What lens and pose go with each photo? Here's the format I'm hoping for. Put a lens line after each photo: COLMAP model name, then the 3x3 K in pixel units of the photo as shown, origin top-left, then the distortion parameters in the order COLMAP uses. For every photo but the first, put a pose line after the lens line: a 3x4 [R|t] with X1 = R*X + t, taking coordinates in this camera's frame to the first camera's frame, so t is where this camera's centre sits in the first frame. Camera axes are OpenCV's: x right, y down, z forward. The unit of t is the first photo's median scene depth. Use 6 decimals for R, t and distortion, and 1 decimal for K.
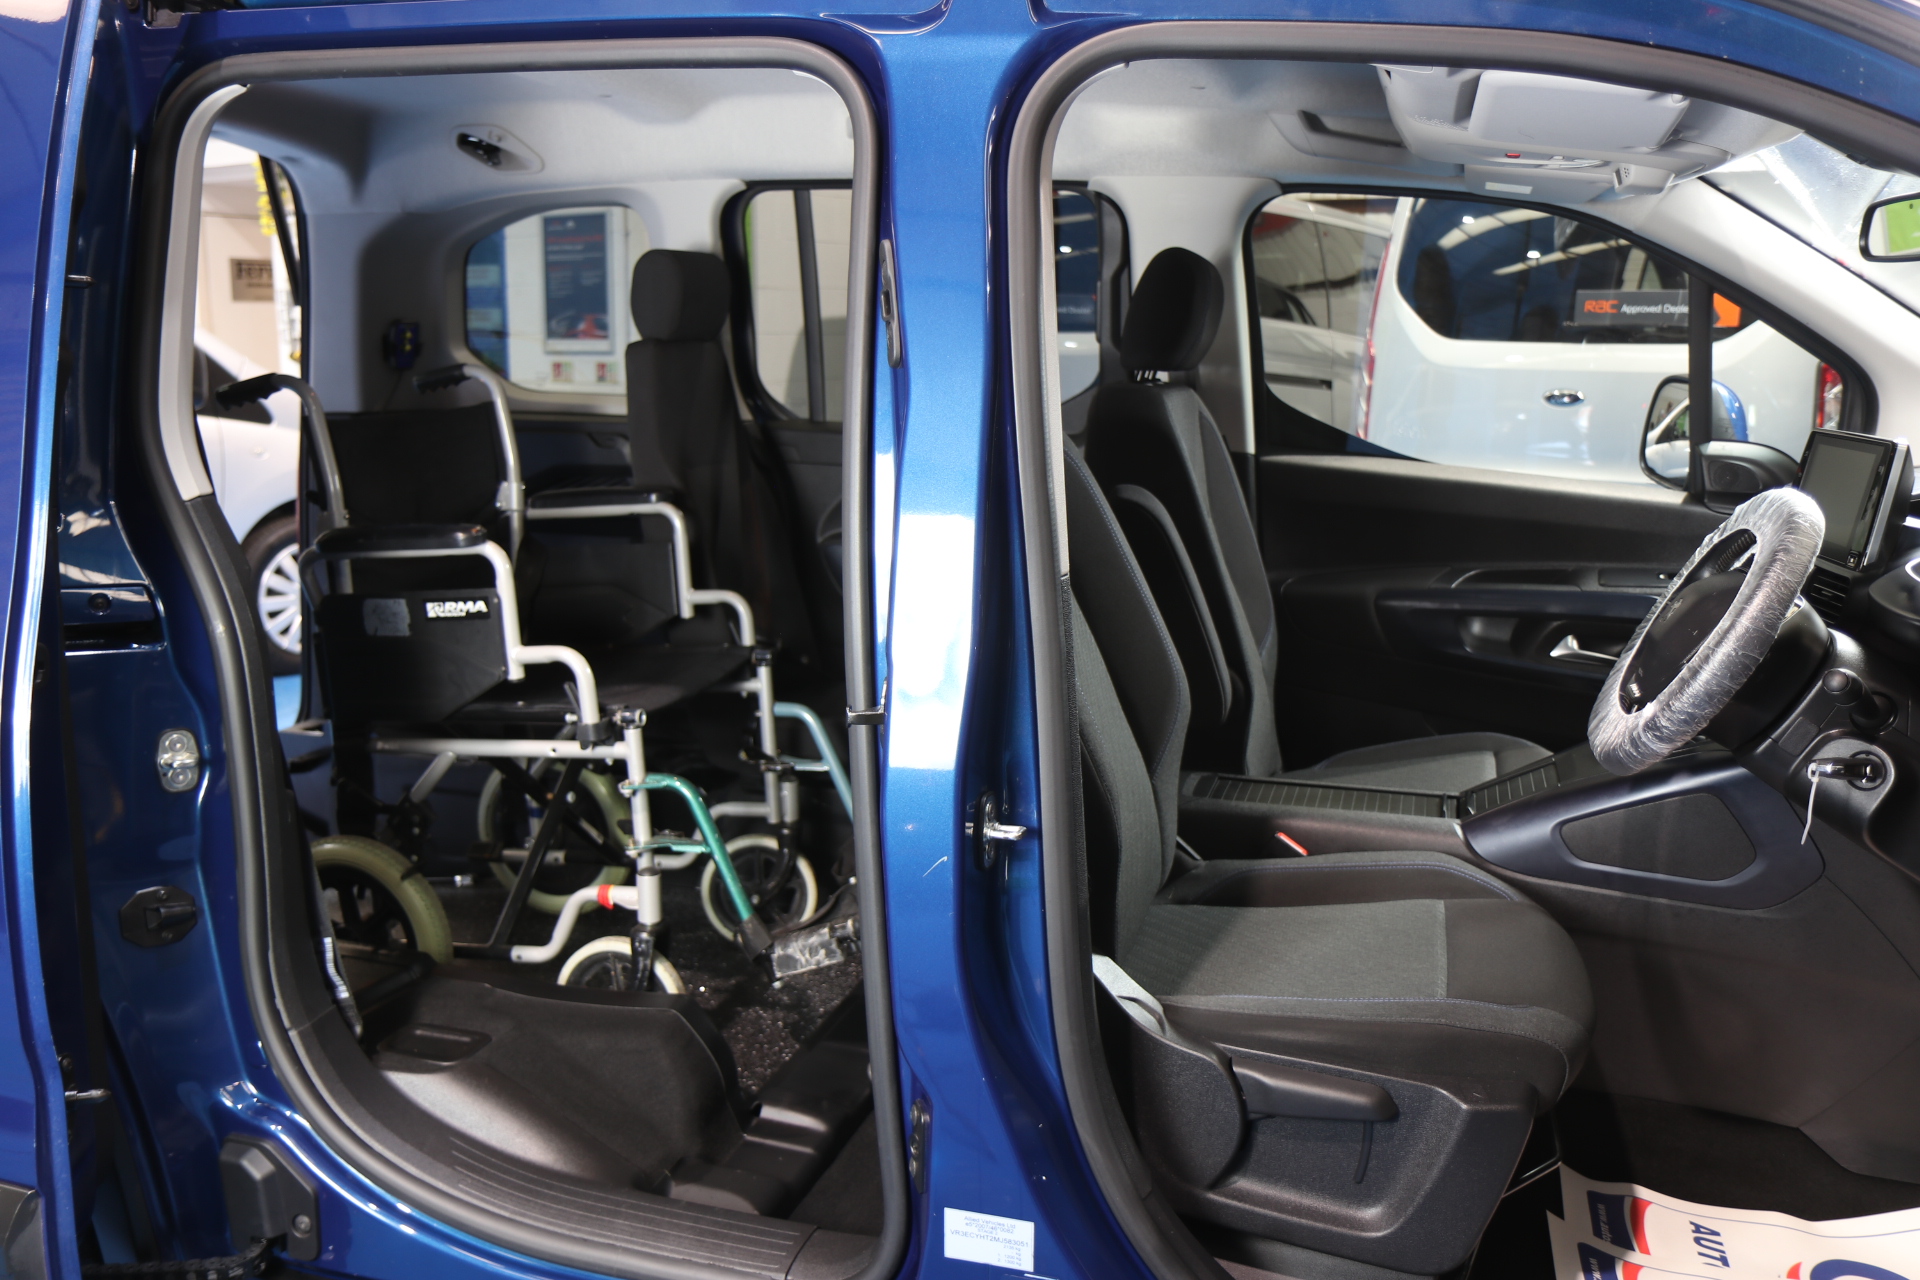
lens RADIAL K [[1601.9, 0, 952.5], [0, 1601.9, 640.6], [0, 0, 1]] dist [-0.069619, 0.058182]
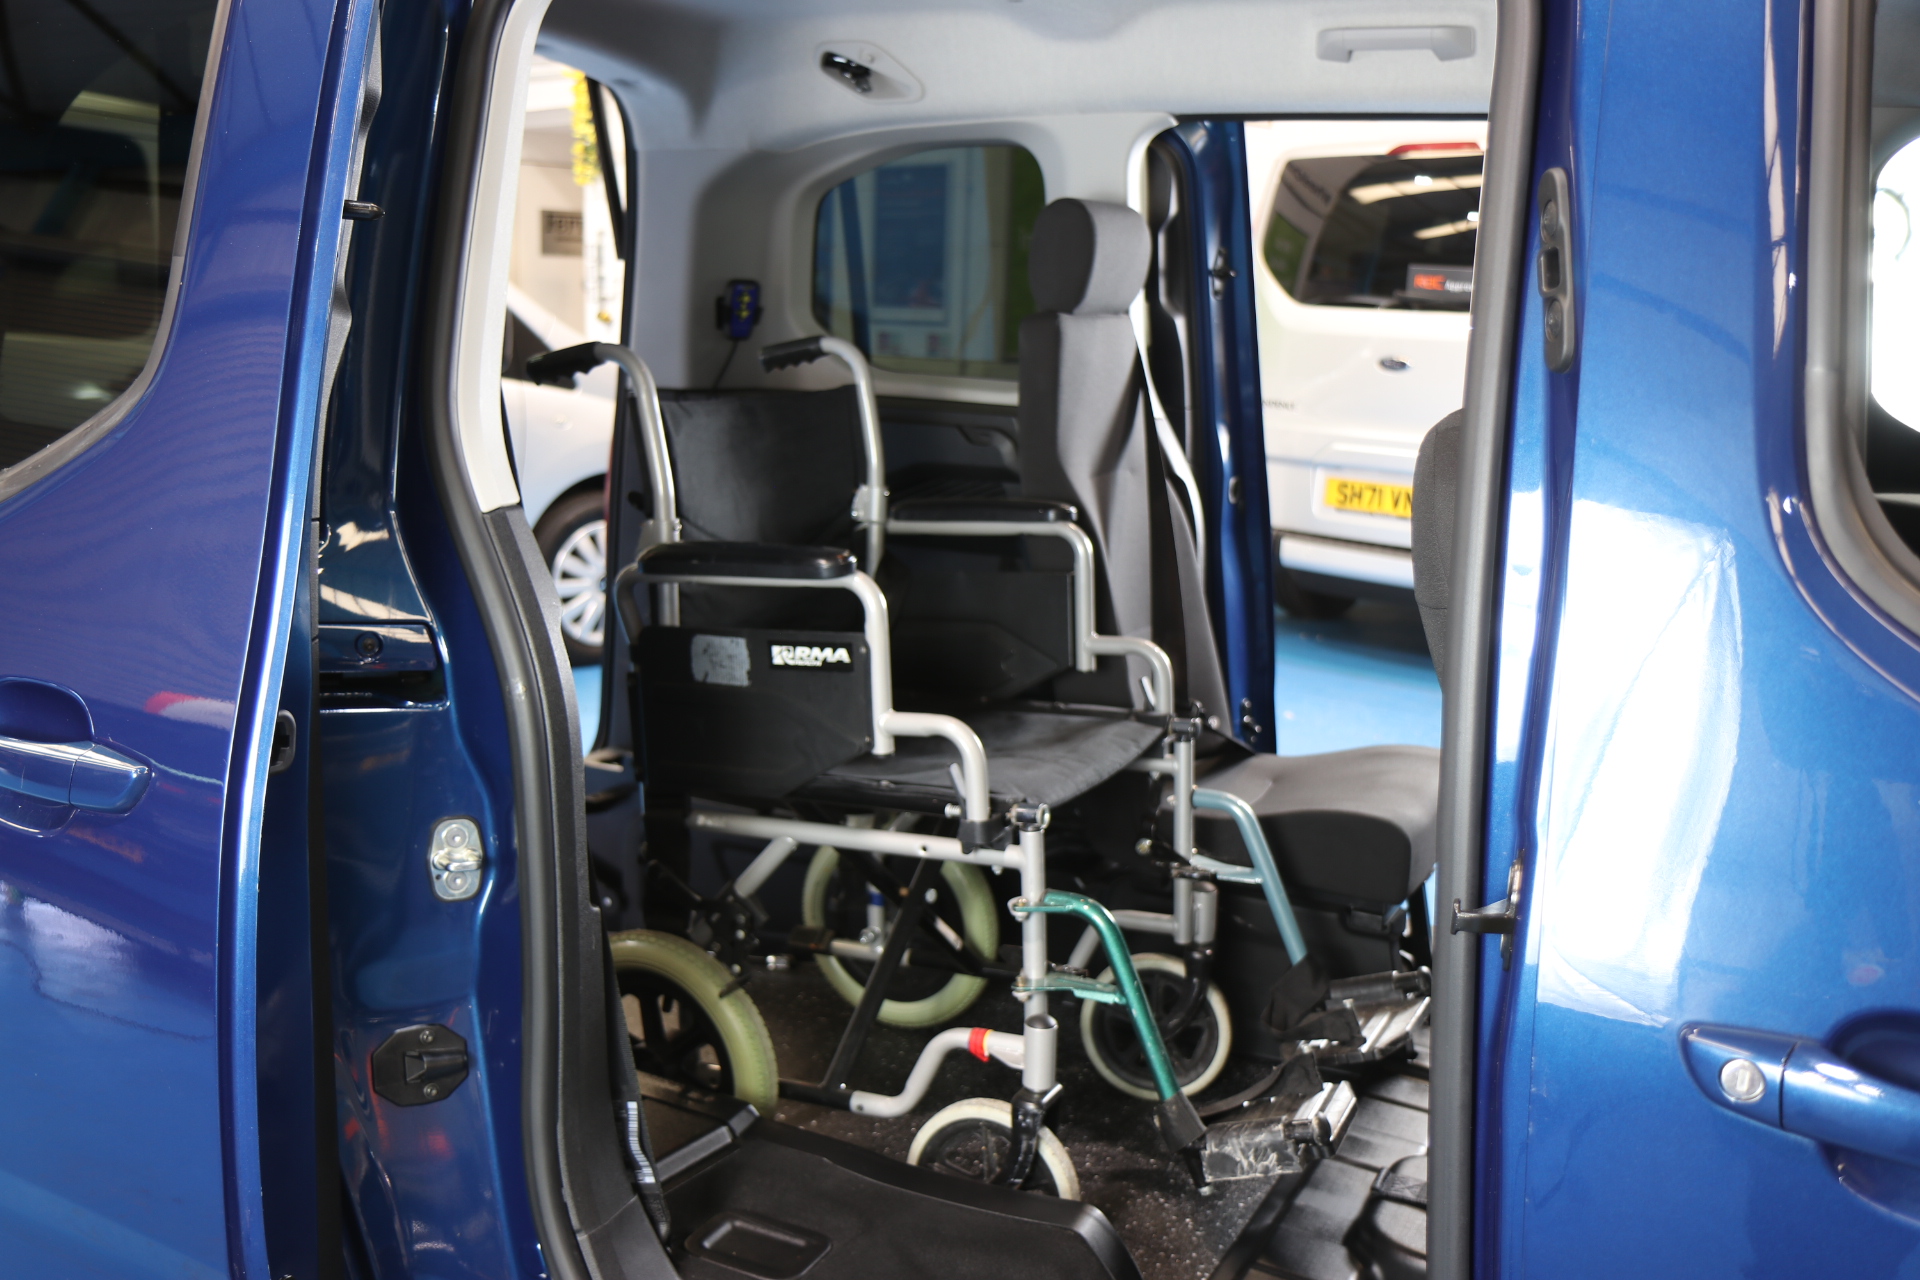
lens RADIAL K [[1729.0, 0, 963.0], [0, 1729.0, 637.2], [0, 0, 1]] dist [-0.040629, 0.004653]
pose [[0.983296, 0.056334, -0.173075, -0.094580], [-0.056453, 0.998396, 0.004240, -0.036586], [0.173037, 0.005602, 0.984899, 0.189201]]
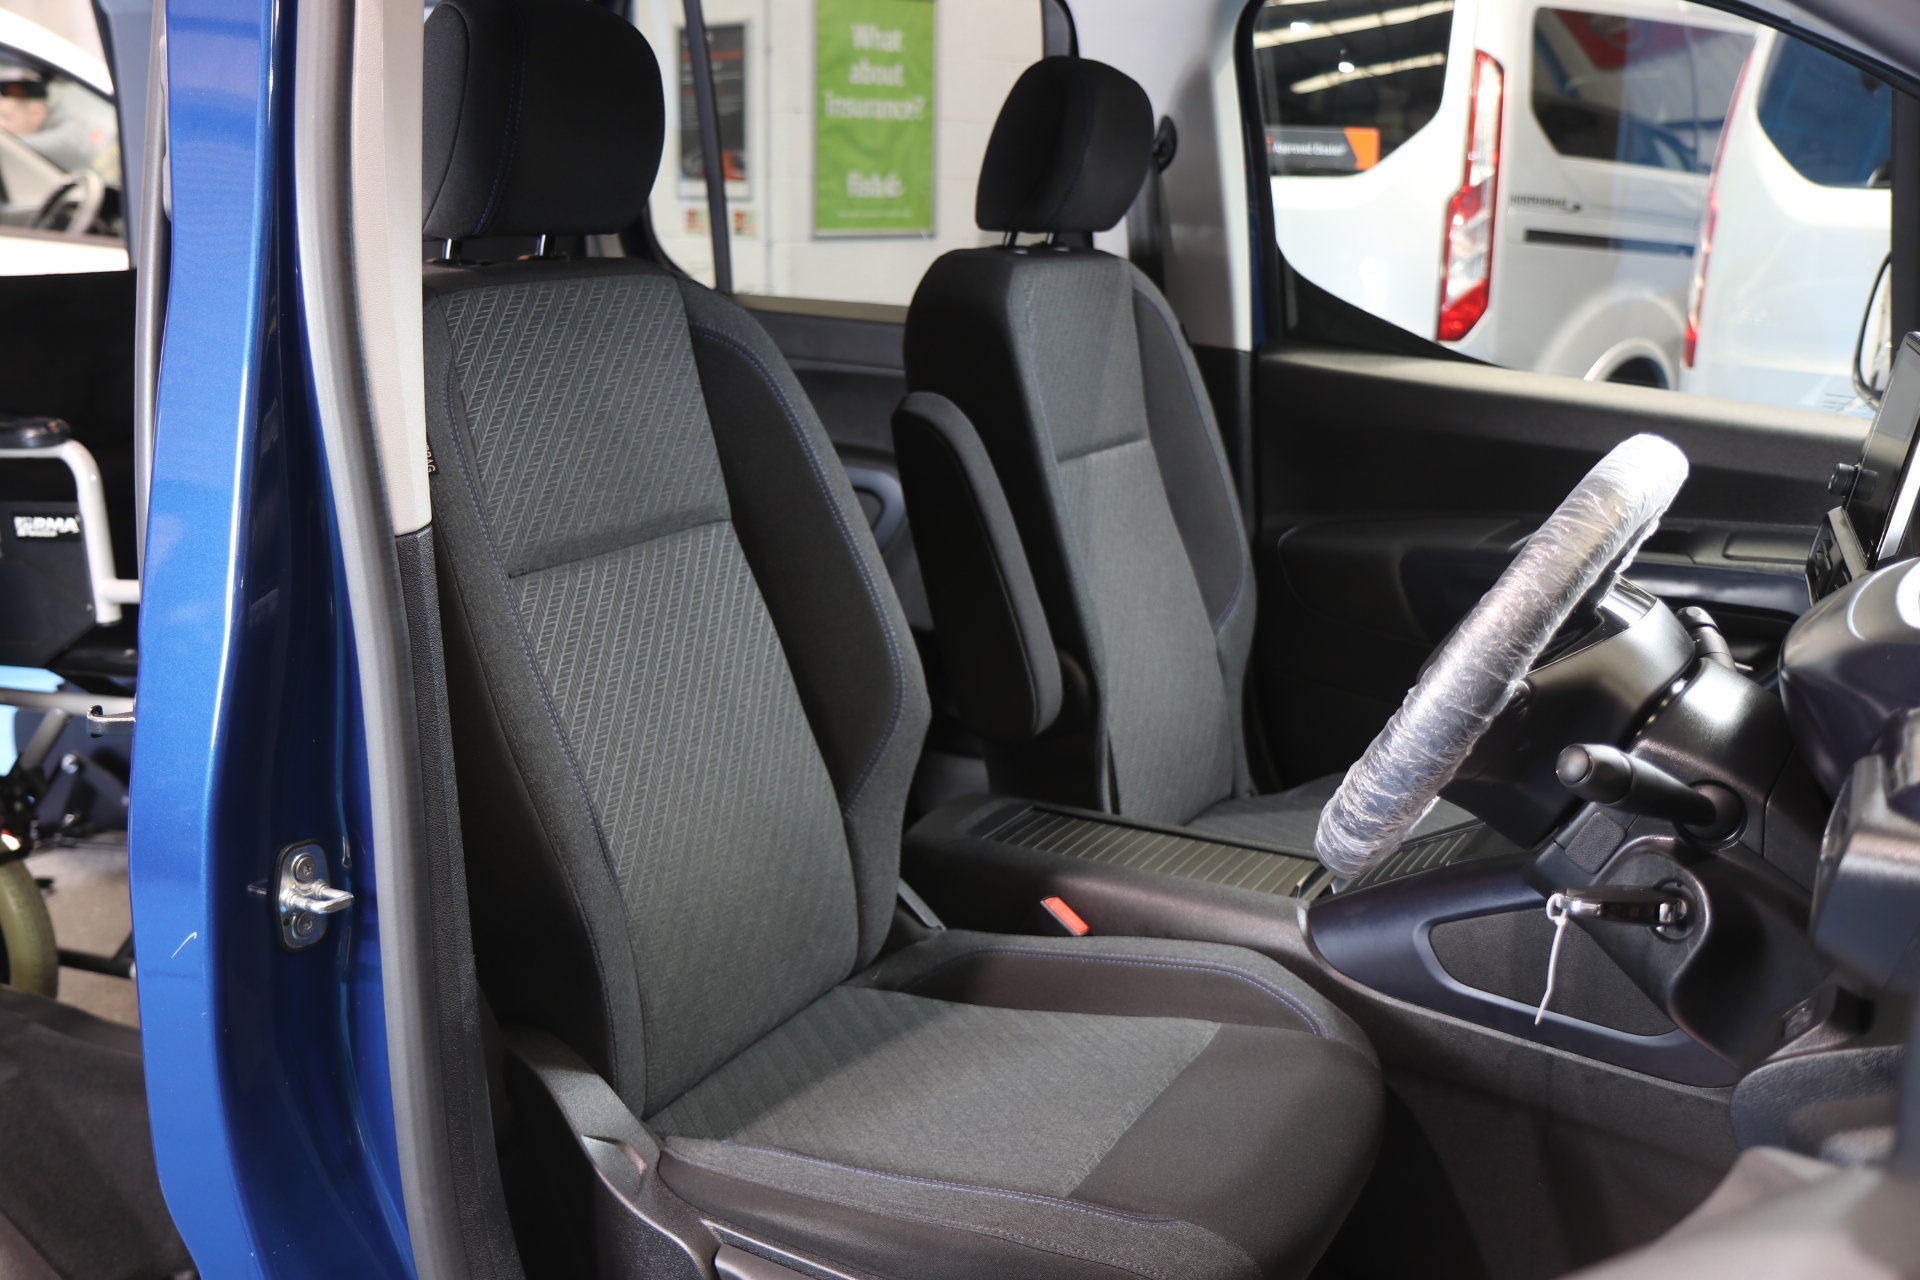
lens RADIAL K [[1938.5, 0, 966.1], [0, 1938.5, 633.2], [0, 0, 1]] dist [0.012910, 0.000000]
pose [[0.980606, 0.052080, -0.188941, 0.307309], [-0.044444, 0.998023, 0.044430, -0.030122], [0.190881, -0.035171, 0.980983, 0.154834]]
